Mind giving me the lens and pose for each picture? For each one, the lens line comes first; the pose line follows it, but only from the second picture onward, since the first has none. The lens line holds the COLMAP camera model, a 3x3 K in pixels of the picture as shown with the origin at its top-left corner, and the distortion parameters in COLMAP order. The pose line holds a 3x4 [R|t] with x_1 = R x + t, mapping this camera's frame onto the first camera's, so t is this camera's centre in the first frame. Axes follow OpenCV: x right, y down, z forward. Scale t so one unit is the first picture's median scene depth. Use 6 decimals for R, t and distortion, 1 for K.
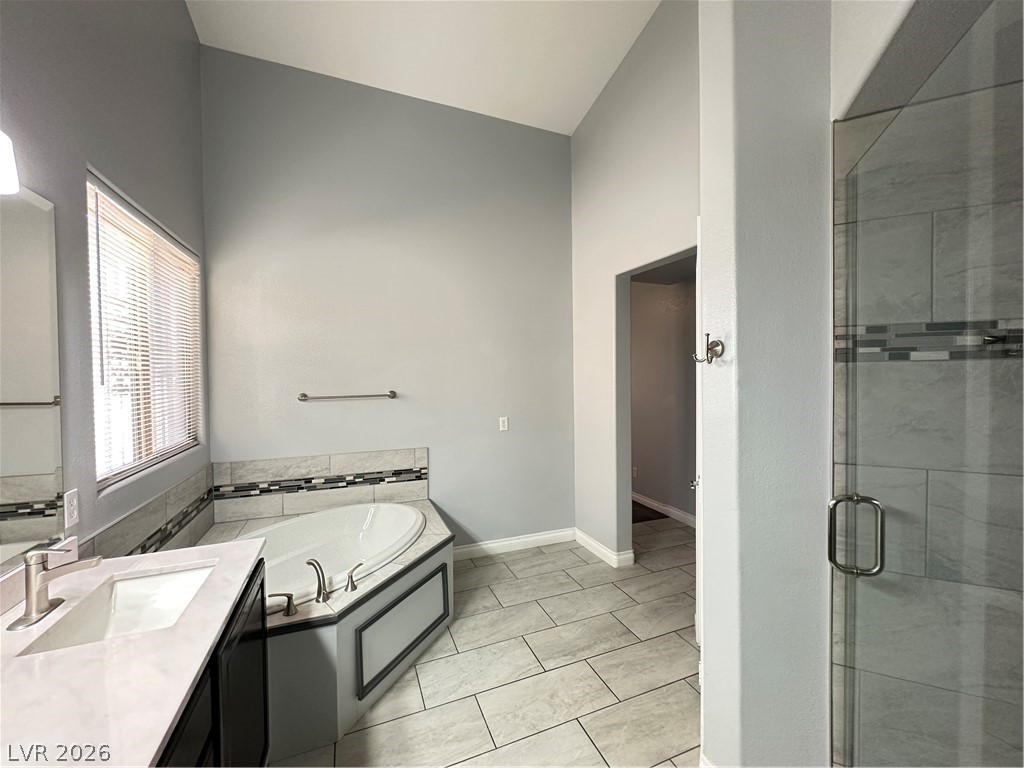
lens RADIAL K [[408.2, 0, 514.6], [0, 408.2, 382.6], [0, 0, 1]] dist [-0.003555, 0.000882]
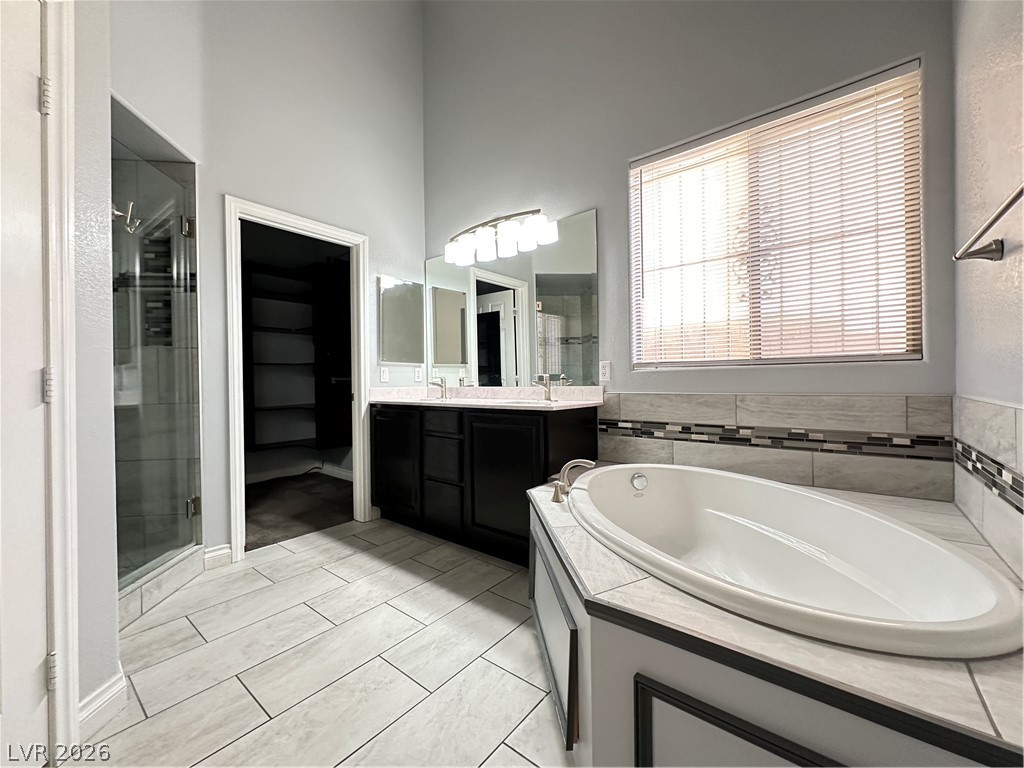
lens RADIAL K [[408.2, 0, 511.3], [0, 408.2, 383.2], [0, 0, 1]] dist [-0.003555, 0.000882]
pose [[-0.870458, 0.022586, -0.491724, 0.115578], [0.010209, 0.999560, 0.027840, 0.218805], [0.492136, 0.019214, -0.870306, 1.672730]]
